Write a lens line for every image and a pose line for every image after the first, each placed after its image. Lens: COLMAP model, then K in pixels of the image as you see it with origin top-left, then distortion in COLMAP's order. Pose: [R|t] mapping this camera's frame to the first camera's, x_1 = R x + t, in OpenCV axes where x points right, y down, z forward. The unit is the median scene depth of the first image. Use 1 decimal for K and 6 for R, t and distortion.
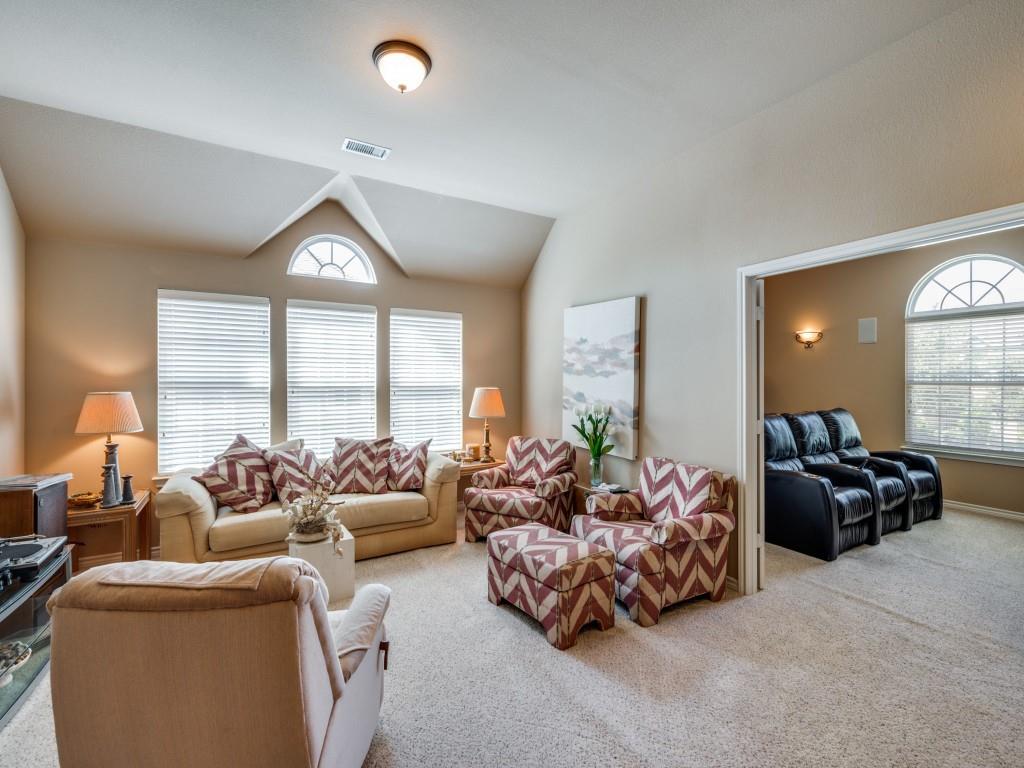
lens RADIAL K [[452.9, 0, 512.0], [0, 452.9, 384.0], [0, 0, 1]] dist [-0.001574, -0.000586]
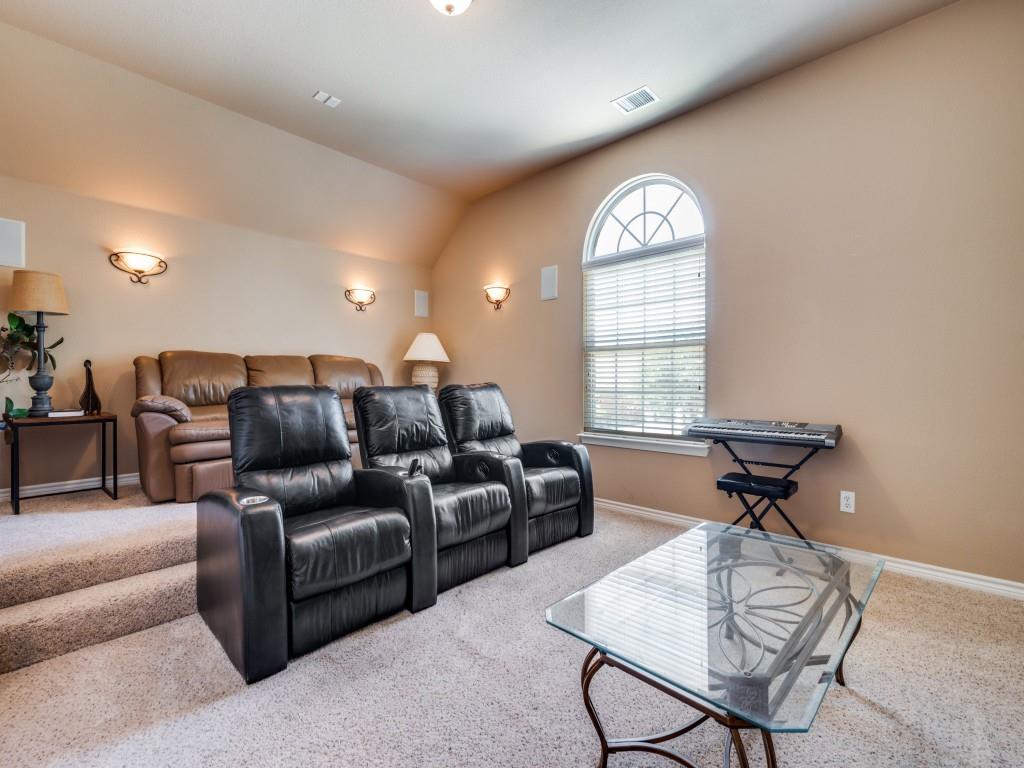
lens RADIAL K [[452.9, 0, 512.0], [0, 452.9, 384.0], [0, 0, 1]] dist [-0.001574, -0.000586]
pose [[0.958276, -0.006208, 0.285777, 0.592176], [0.008188, 0.999950, -0.005734, 0.064493], [-0.285727, 0.007835, 0.958279, 0.340850]]
